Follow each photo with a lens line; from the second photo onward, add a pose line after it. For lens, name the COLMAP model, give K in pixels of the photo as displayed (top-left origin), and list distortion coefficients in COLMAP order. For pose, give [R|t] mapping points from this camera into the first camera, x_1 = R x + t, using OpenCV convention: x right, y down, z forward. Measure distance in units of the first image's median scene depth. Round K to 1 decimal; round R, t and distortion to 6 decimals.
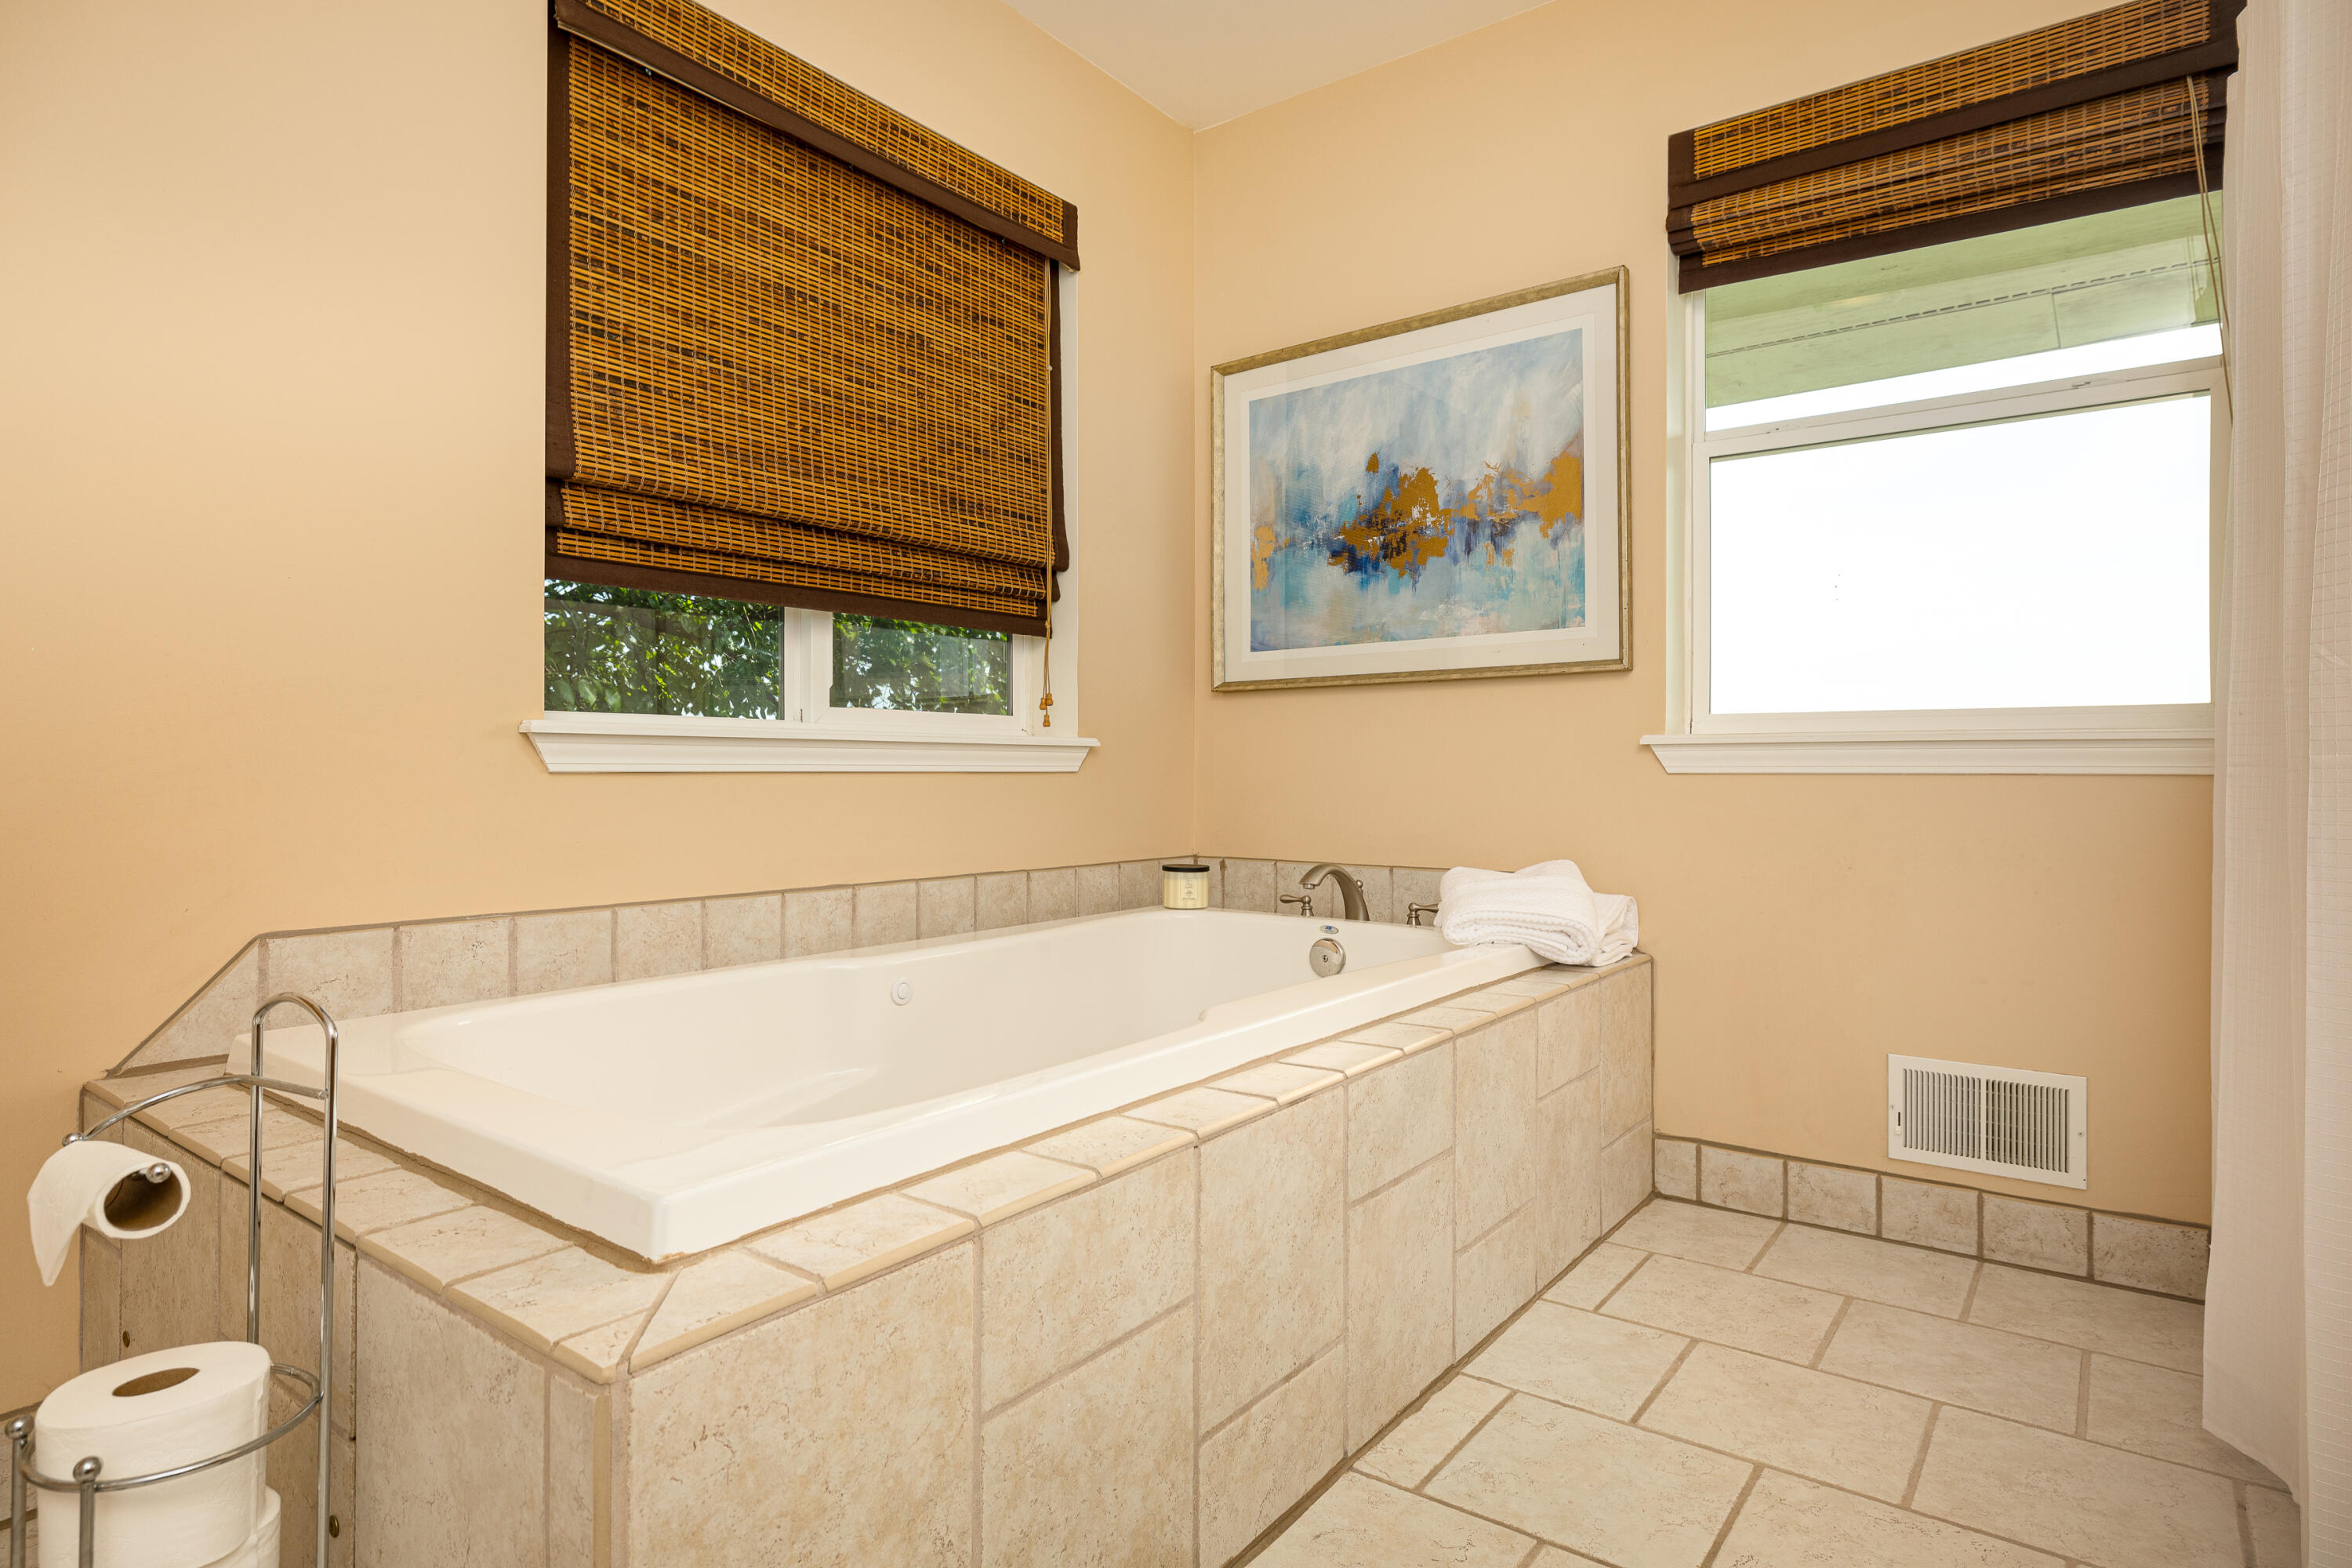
lens RADIAL K [[1263.8, 0, 1177.9], [0, 1263.8, 773.7], [0, 0, 1]] dist [0.000251, 0.000002]
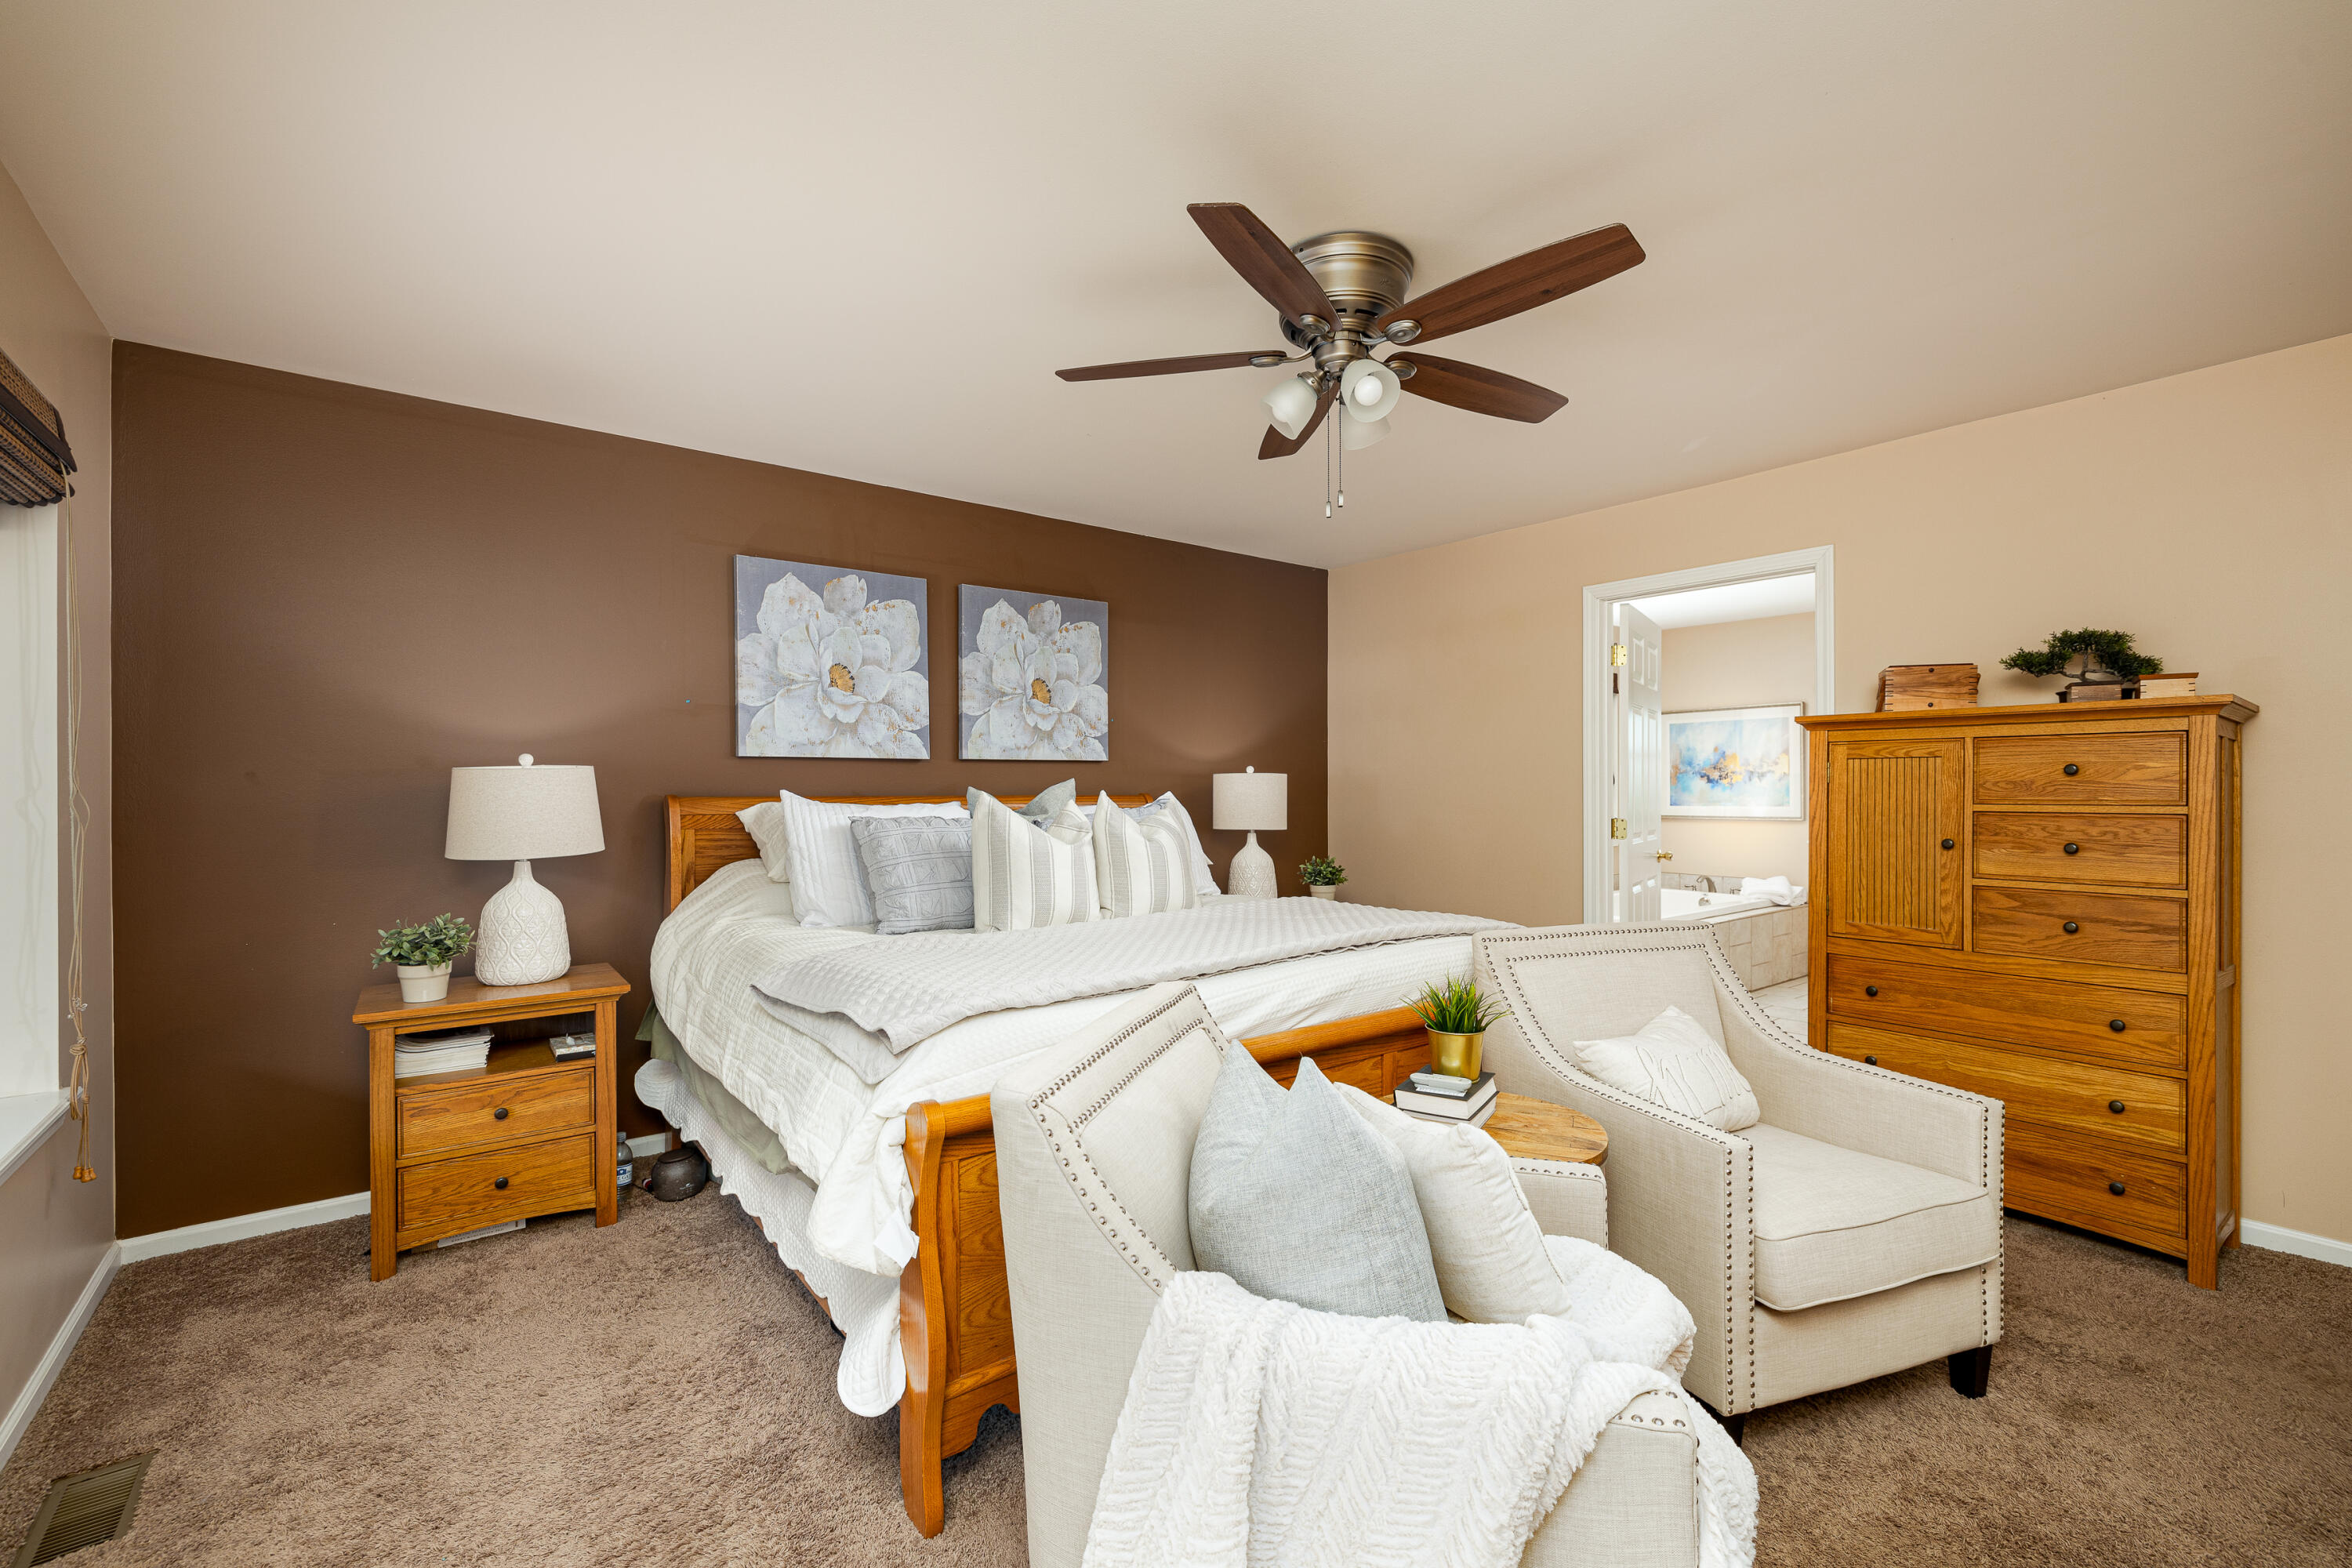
lens RADIAL K [[1007.8, 0, 1173.2], [0, 1007.8, 790.1], [0, 0, 1]] dist [0.001698, 0.000148]
pose [[0.966023, 0.001701, -0.258451, -0.515948], [-0.000435, 0.999988, 0.004953, -0.157821], [0.258456, -0.004673, 0.966012, -1.831543]]
